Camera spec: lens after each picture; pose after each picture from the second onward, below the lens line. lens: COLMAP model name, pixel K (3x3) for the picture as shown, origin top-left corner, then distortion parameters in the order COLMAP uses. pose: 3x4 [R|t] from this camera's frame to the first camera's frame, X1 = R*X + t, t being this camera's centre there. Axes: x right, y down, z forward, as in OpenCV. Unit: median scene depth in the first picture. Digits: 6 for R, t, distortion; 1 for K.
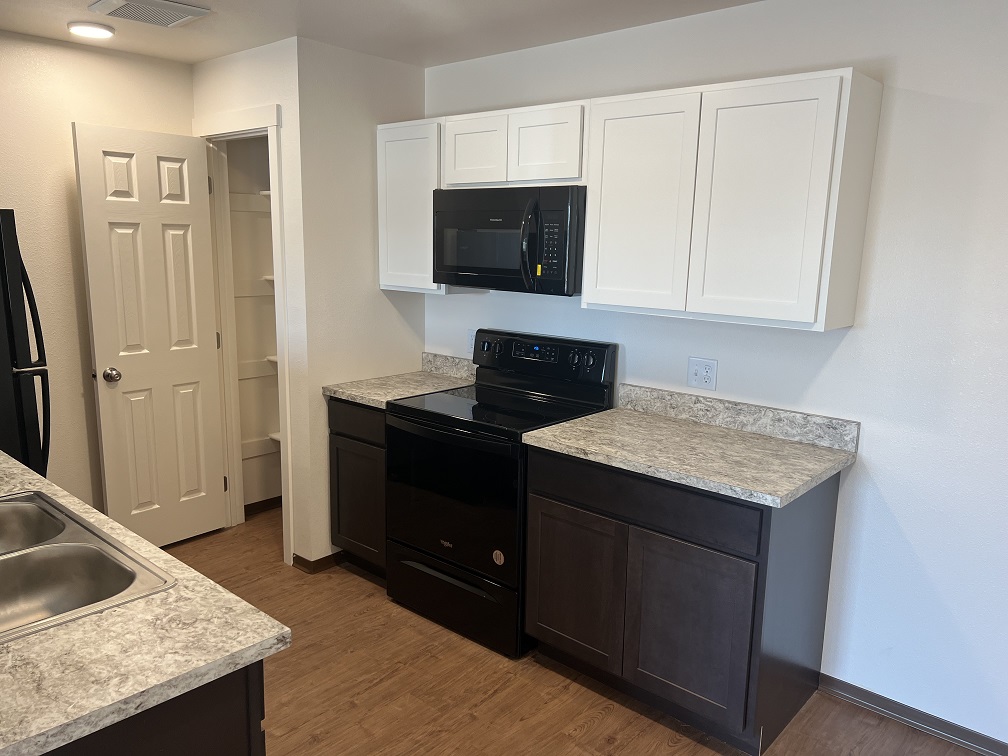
lens RADIAL K [[753.3, 0, 504.8], [0, 753.3, 385.7], [0, 0, 1]] dist [0.066381, -0.073933]
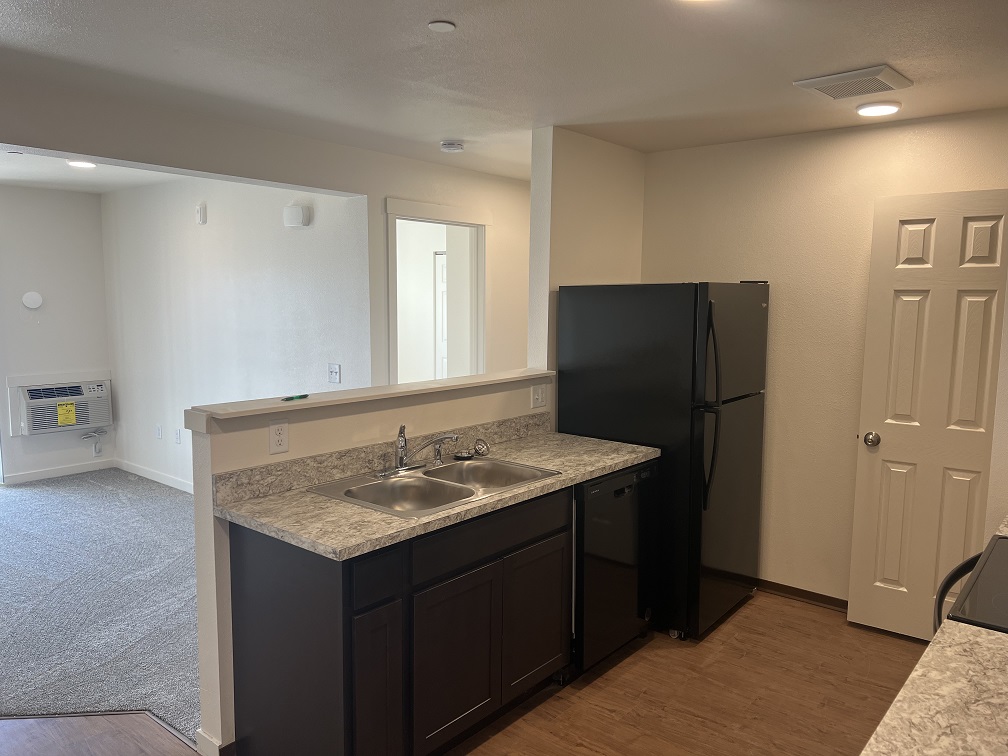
lens RADIAL K [[753.3, 0, 504.8], [0, 753.3, 385.7], [0, 0, 1]] dist [0.066381, -0.073933]
pose [[0.034825, 0.102528, -0.994120, 0.475654], [-0.201527, 0.975010, 0.093498, -0.081814], [0.978864, 0.197086, 0.054617, 0.469286]]
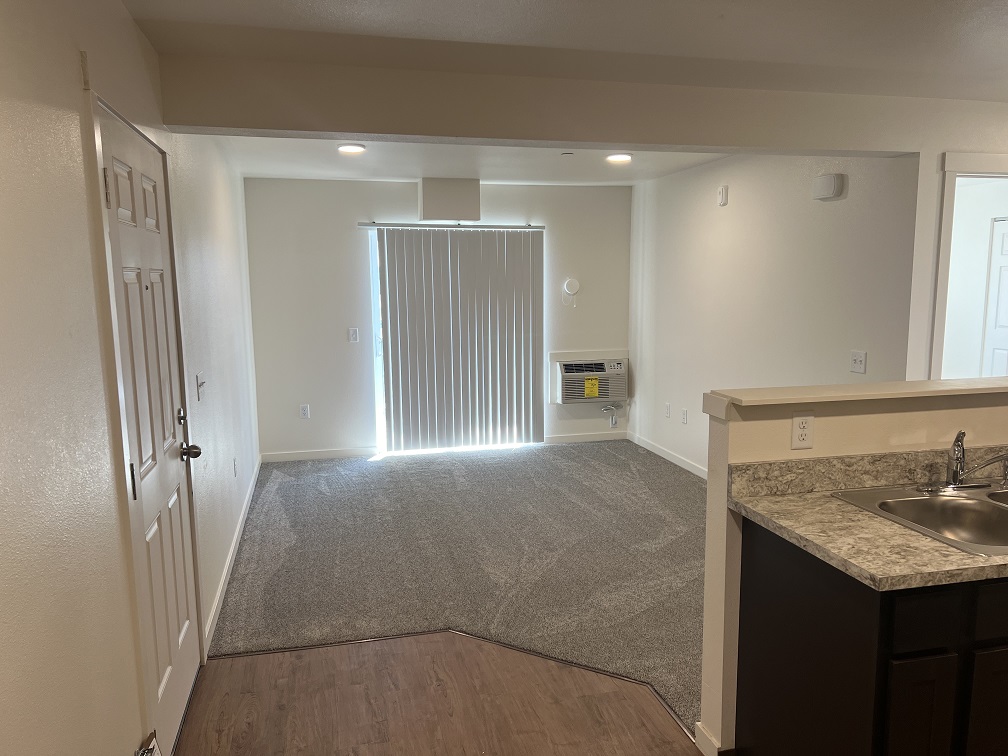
lens RADIAL K [[753.3, 0, 504.8], [0, 753.3, 385.7], [0, 0, 1]] dist [0.066381, -0.073933]
pose [[-0.565427, 0.101581, -0.818519, 0.417886], [-0.161214, 0.959635, 0.230460, -0.066851], [0.808889, 0.262265, -0.526227, 0.430369]]
